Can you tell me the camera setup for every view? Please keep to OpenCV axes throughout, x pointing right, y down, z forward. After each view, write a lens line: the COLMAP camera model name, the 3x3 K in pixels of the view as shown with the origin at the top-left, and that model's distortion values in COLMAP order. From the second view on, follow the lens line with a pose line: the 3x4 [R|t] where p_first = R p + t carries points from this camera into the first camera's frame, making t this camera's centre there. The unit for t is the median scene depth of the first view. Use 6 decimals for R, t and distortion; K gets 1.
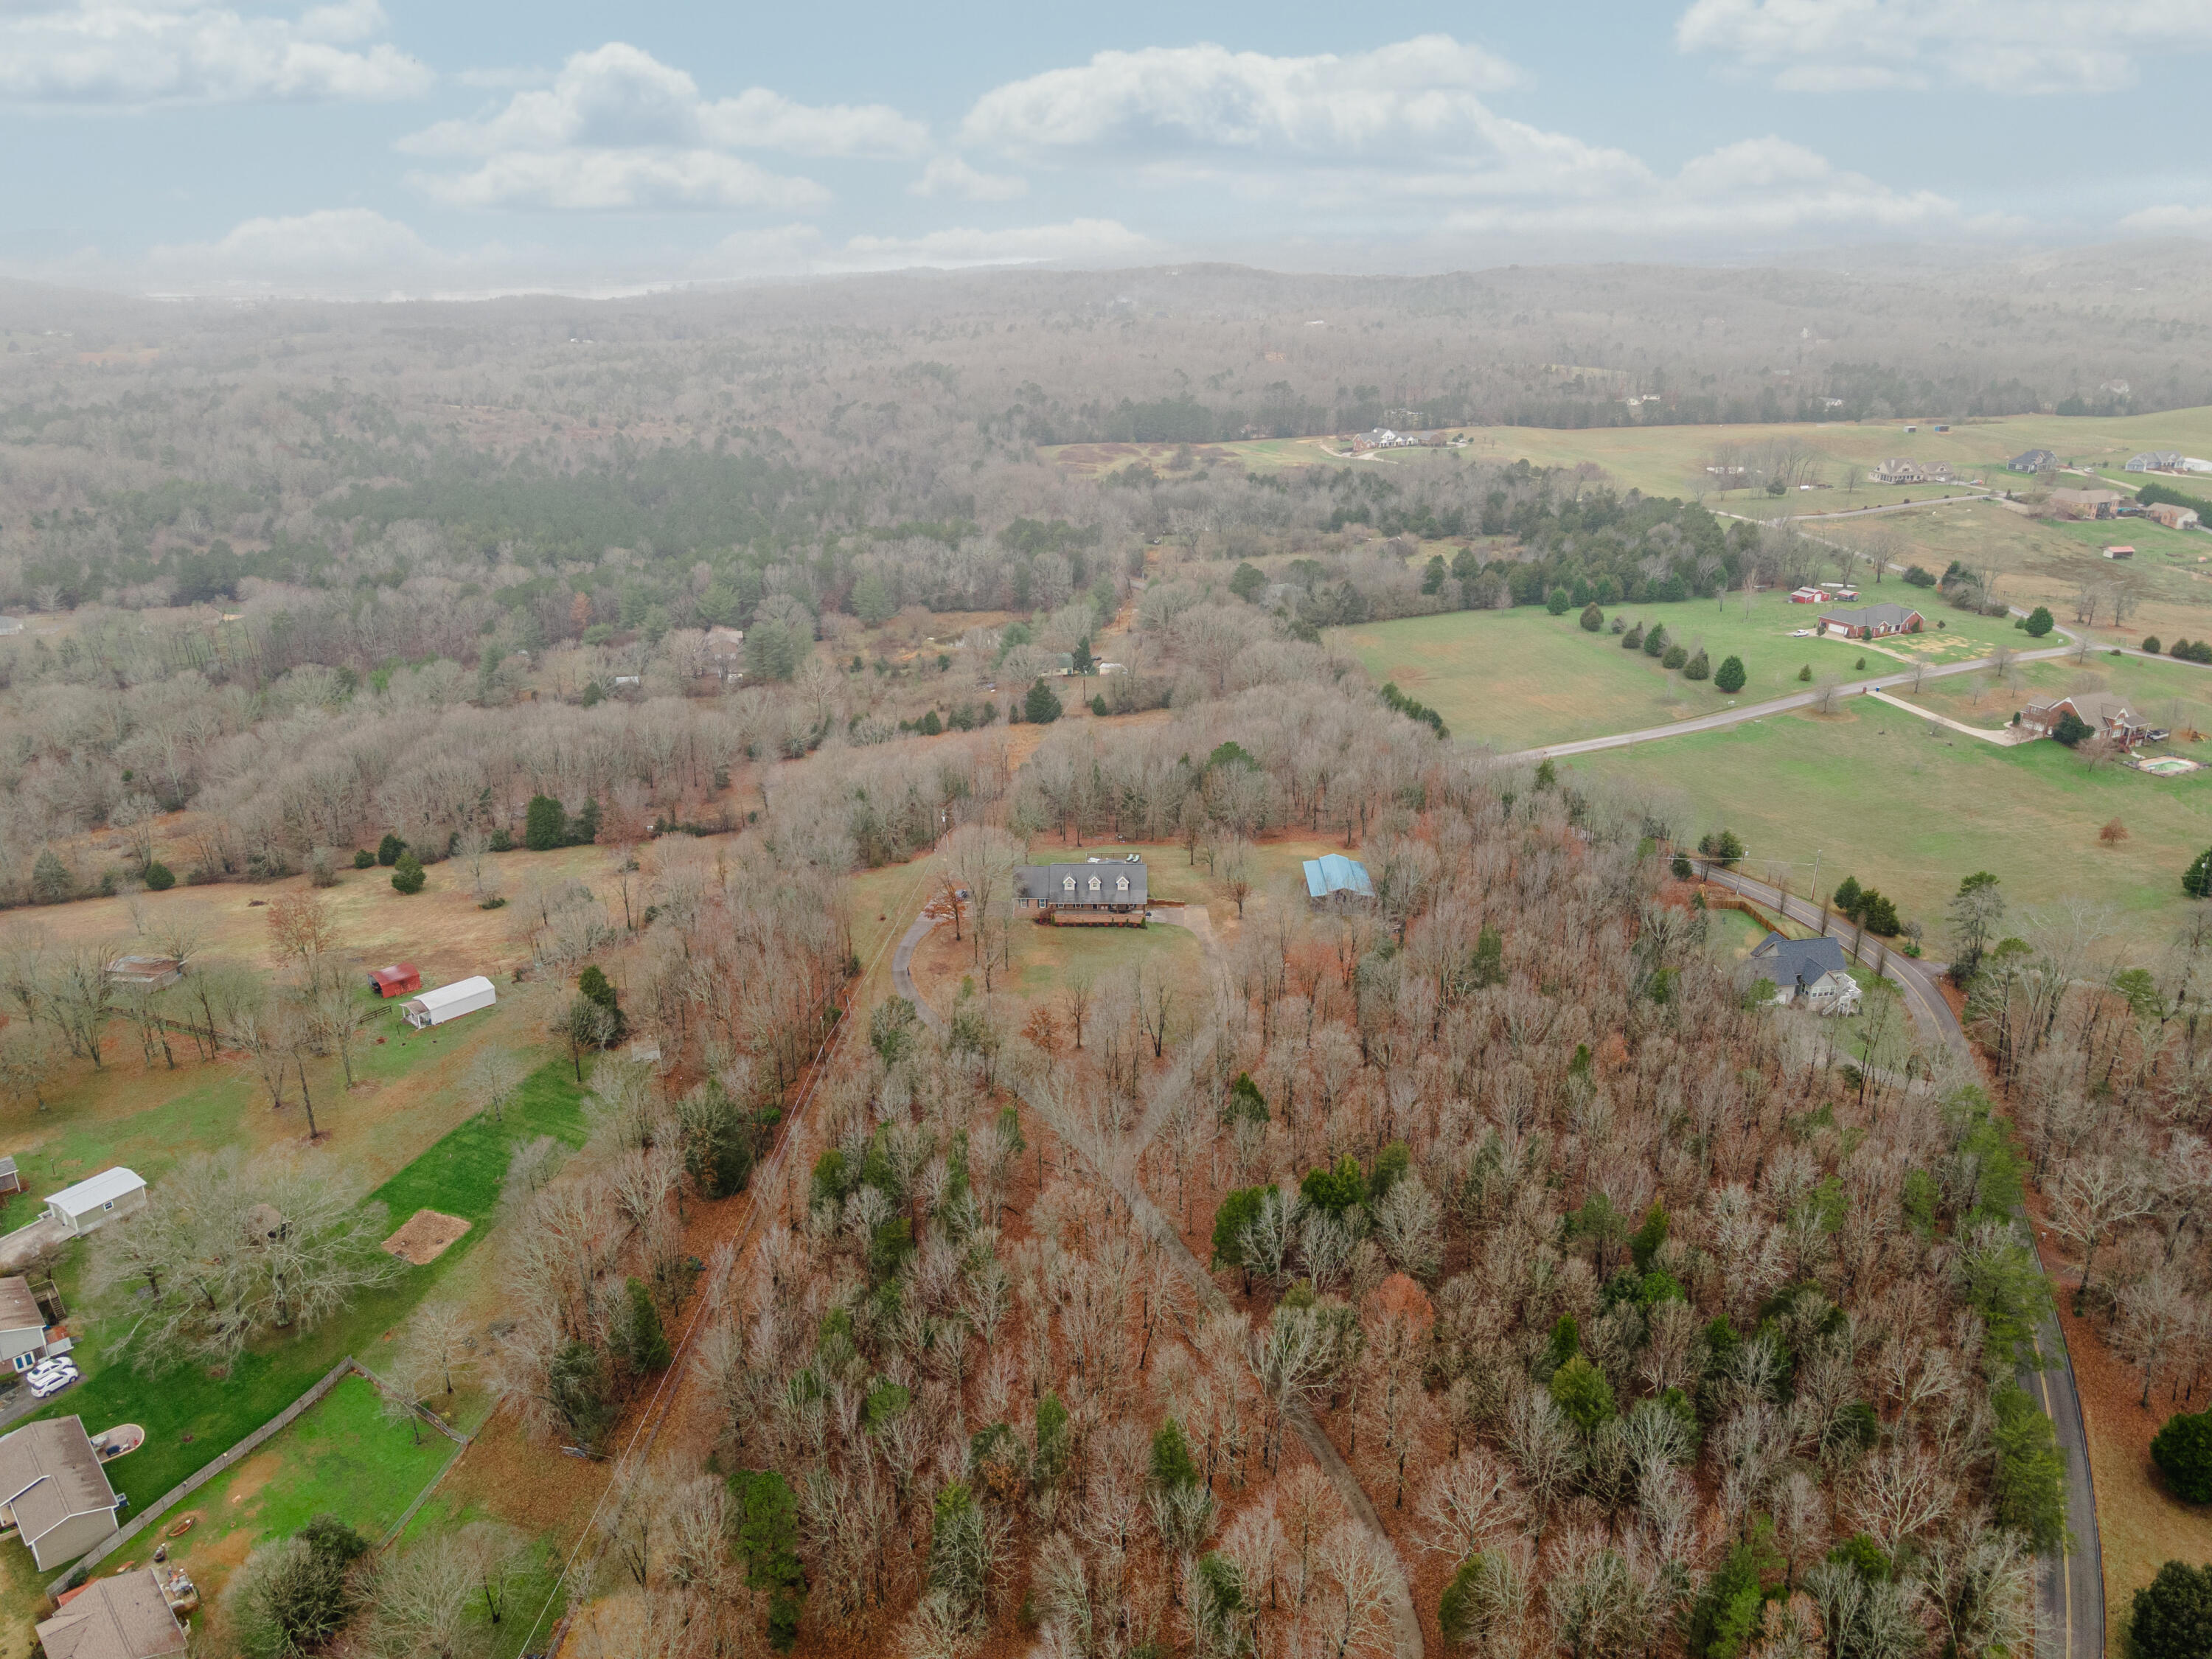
lens RADIAL K [[1564.5, 0, 1095.0], [0, 1564.5, 827.8], [0, 0, 1]] dist [0.029031, 0.001108]
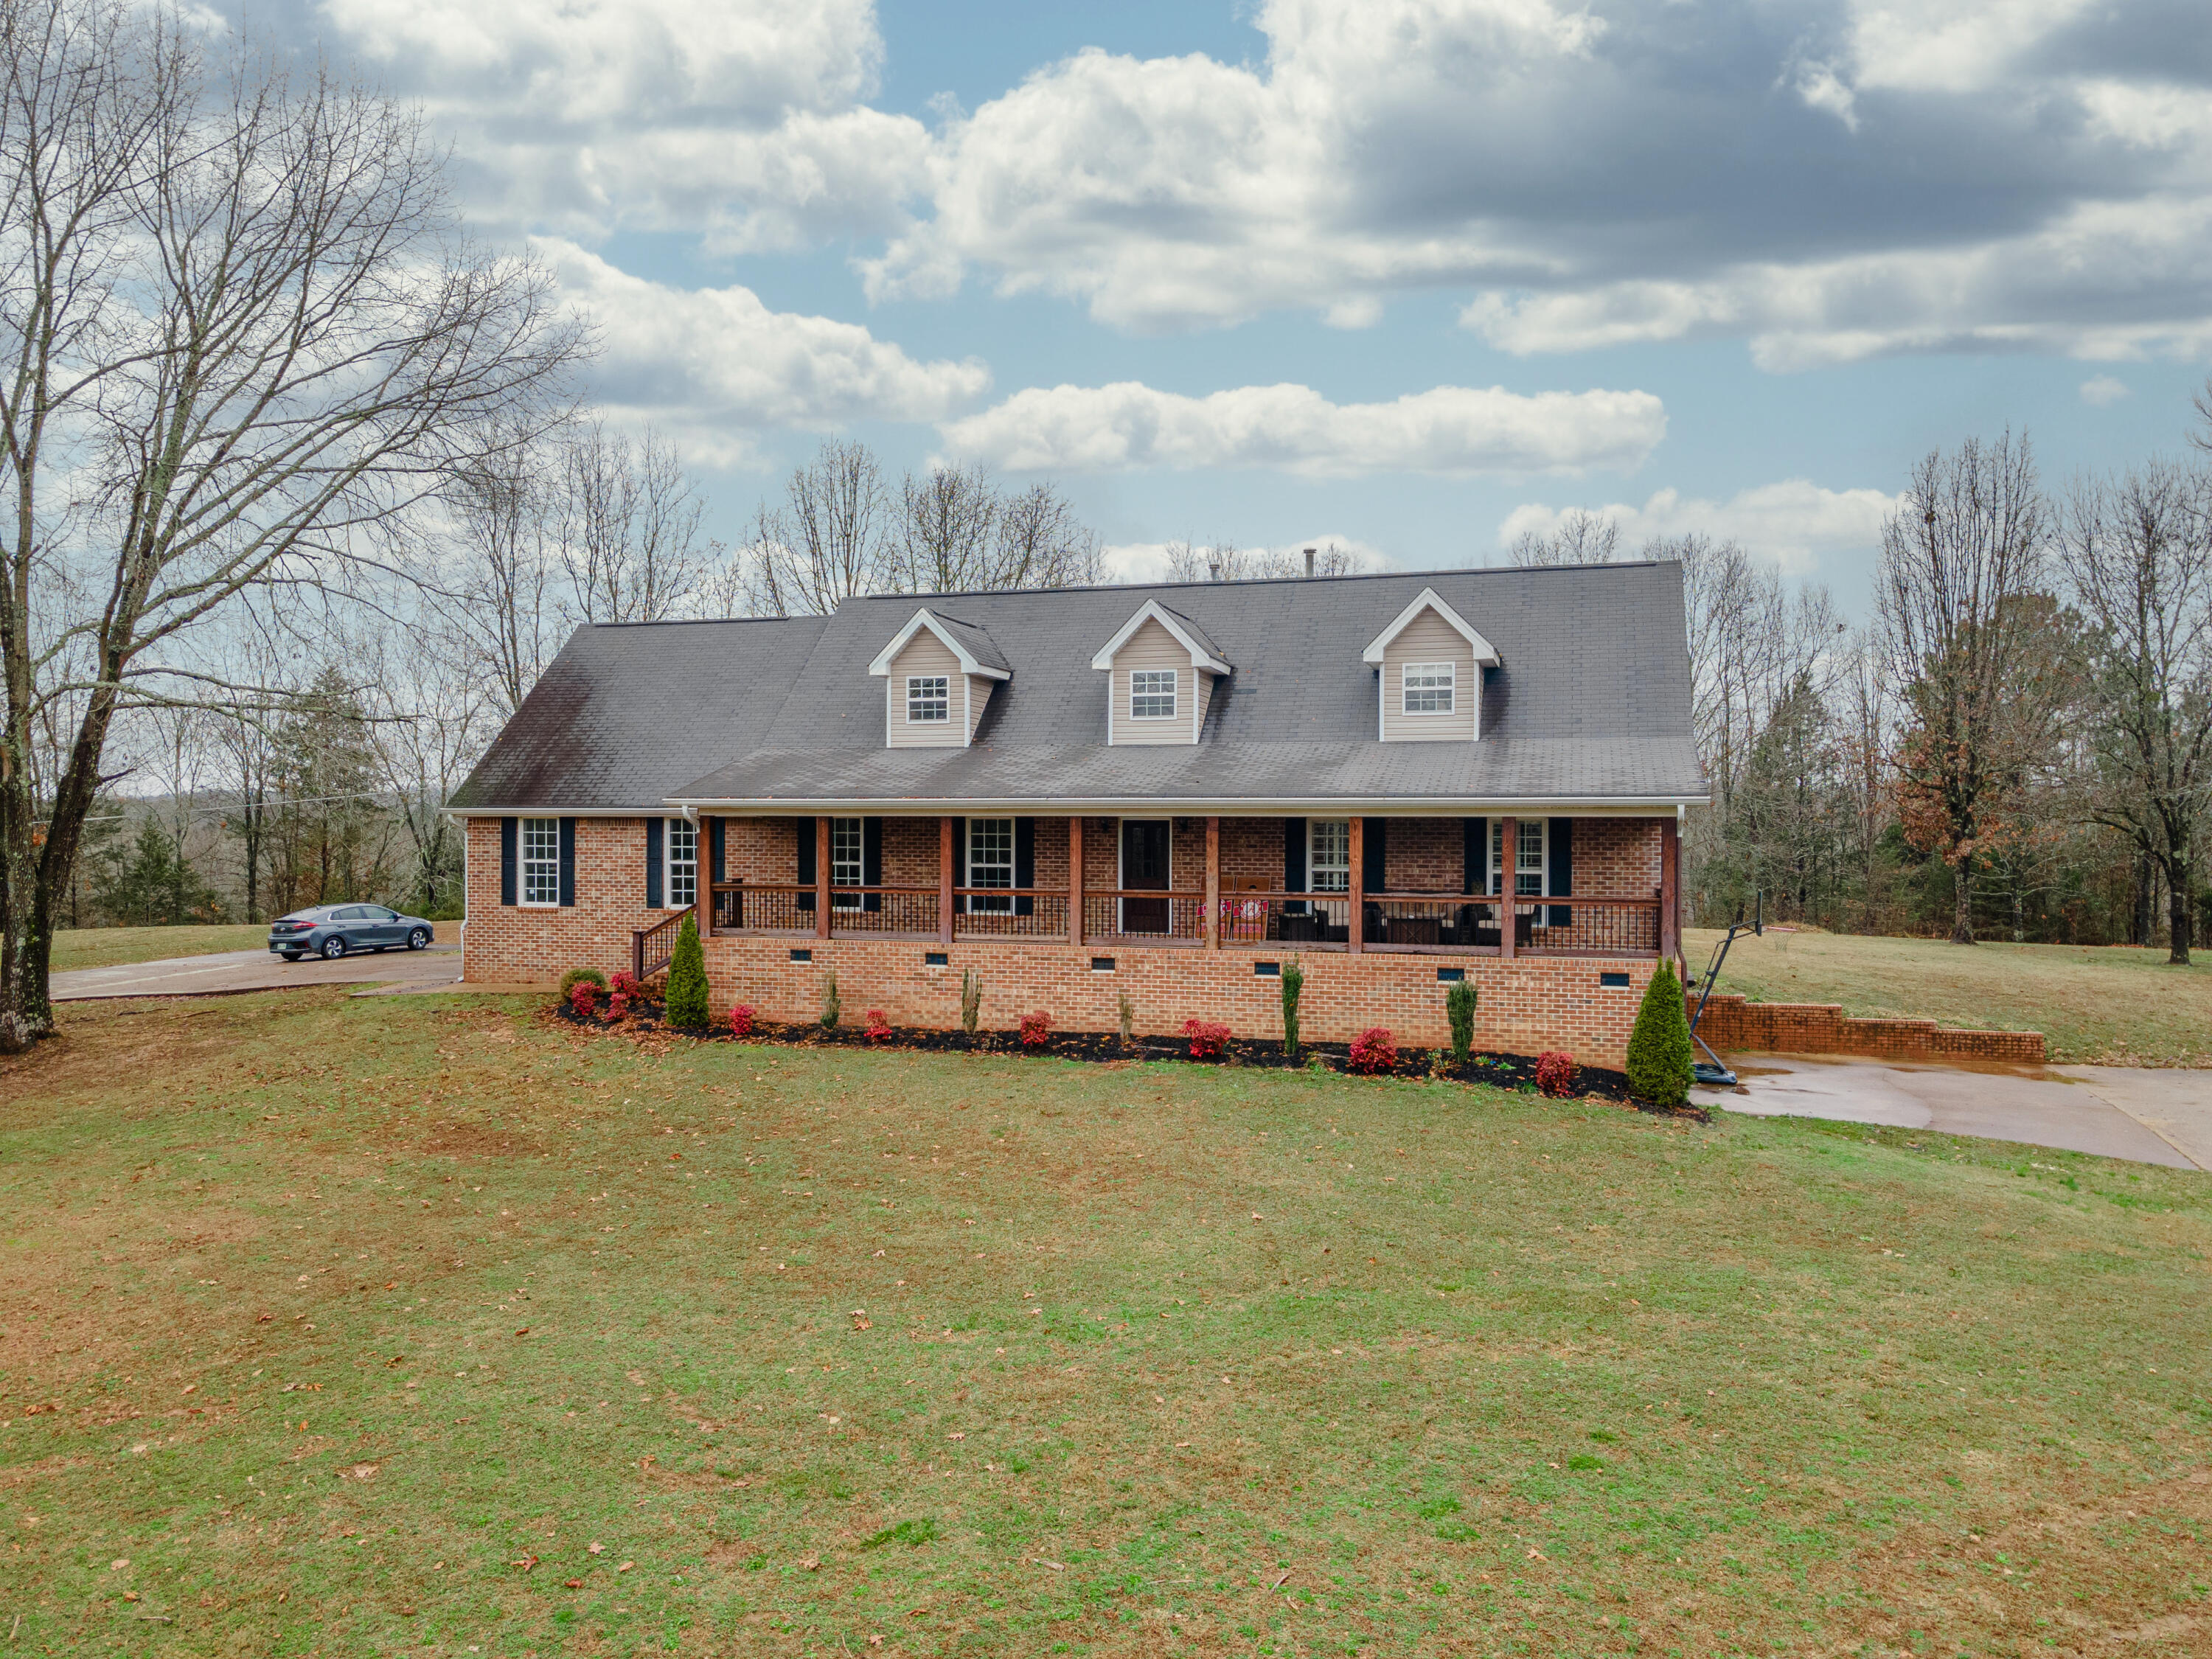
lens RADIAL K [[1564.5, 0, 1095.0], [0, 1564.5, 827.8], [0, 0, 1]] dist [0.029031, 0.001108]
pose [[0.960213, 0.001696, -0.279263, 0.024605], [-0.101199, 0.934129, -0.342288, 0.078930], [0.260287, 0.356931, 0.897135, 0.888350]]
